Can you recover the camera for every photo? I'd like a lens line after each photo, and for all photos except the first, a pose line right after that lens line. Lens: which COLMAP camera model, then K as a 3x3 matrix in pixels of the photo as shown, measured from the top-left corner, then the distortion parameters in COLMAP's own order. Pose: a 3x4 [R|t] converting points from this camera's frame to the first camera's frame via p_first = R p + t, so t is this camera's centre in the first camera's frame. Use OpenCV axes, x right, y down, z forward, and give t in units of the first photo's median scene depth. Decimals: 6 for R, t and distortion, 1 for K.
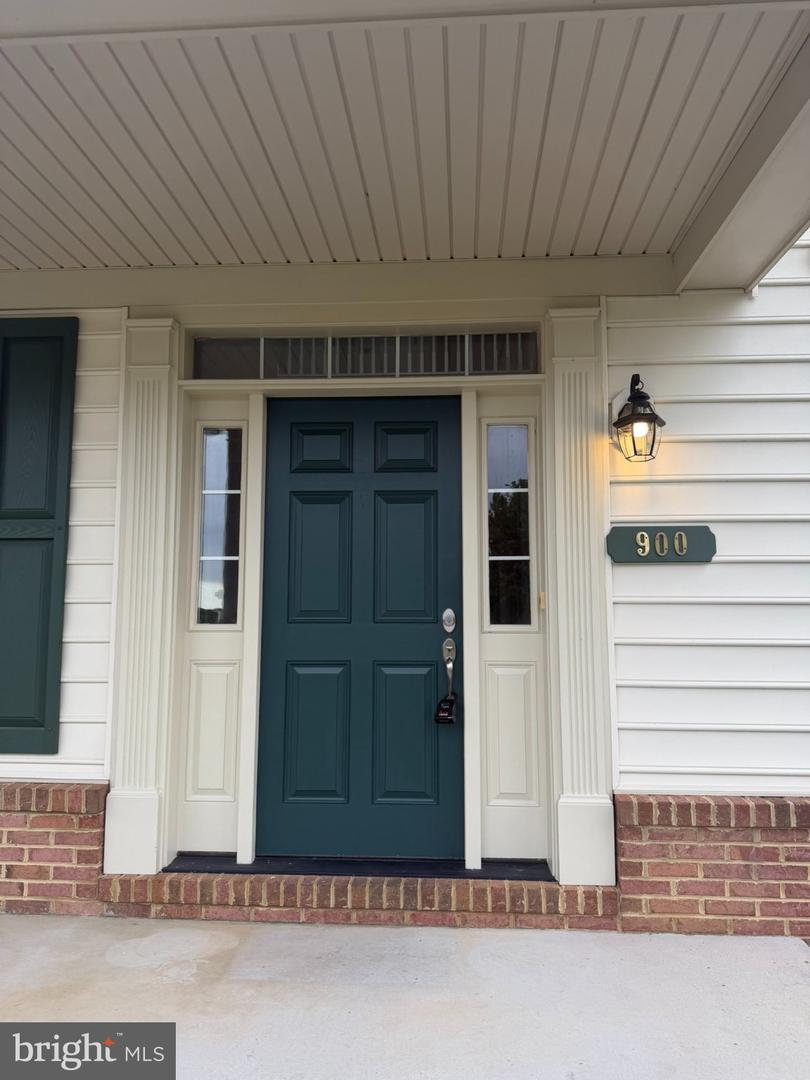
lens RADIAL K [[756.1, 0, 405.0], [0, 756.1, 540.0], [0, 0, 1]] dist [0.069037, -0.098056]
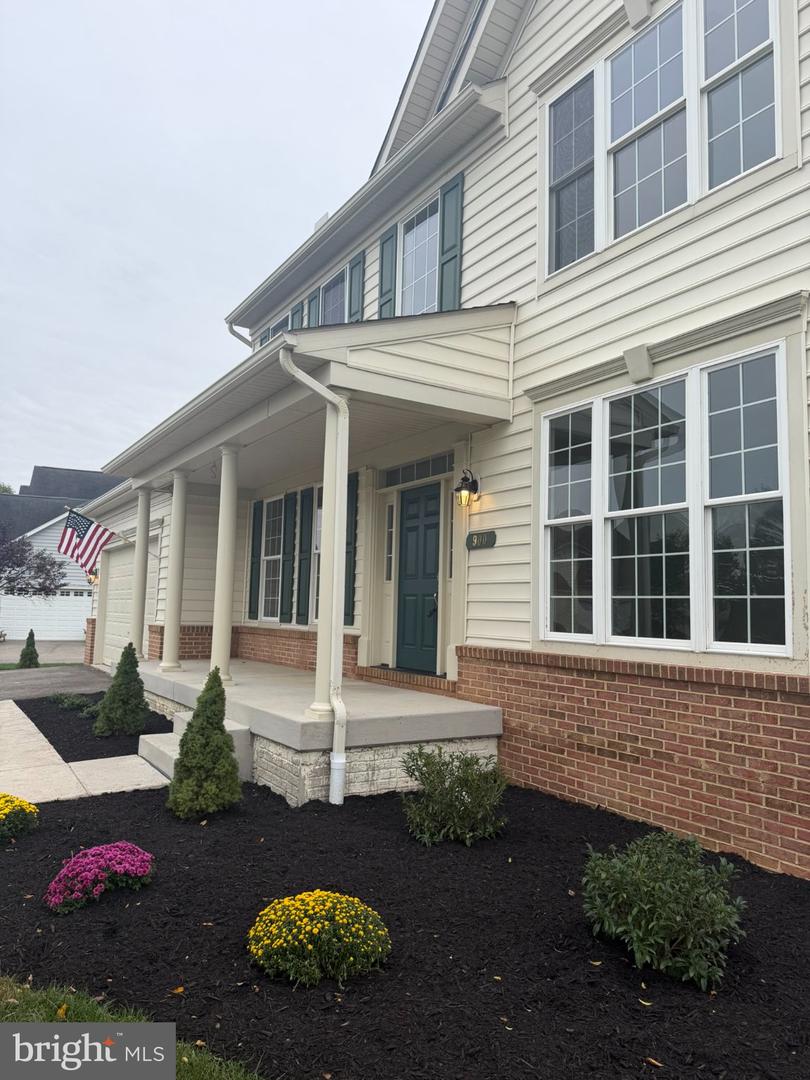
lens RADIAL K [[781.1, 0, 405.0], [0, 781.1, 540.0], [0, 0, 1]] dist [0.012939, 0.000771]
pose [[0.571275, -0.063878, -0.818269, 2.093392], [0.064041, 0.997397, -0.033151, 0.066642], [0.818256, -0.033464, 0.573879, -0.526059]]
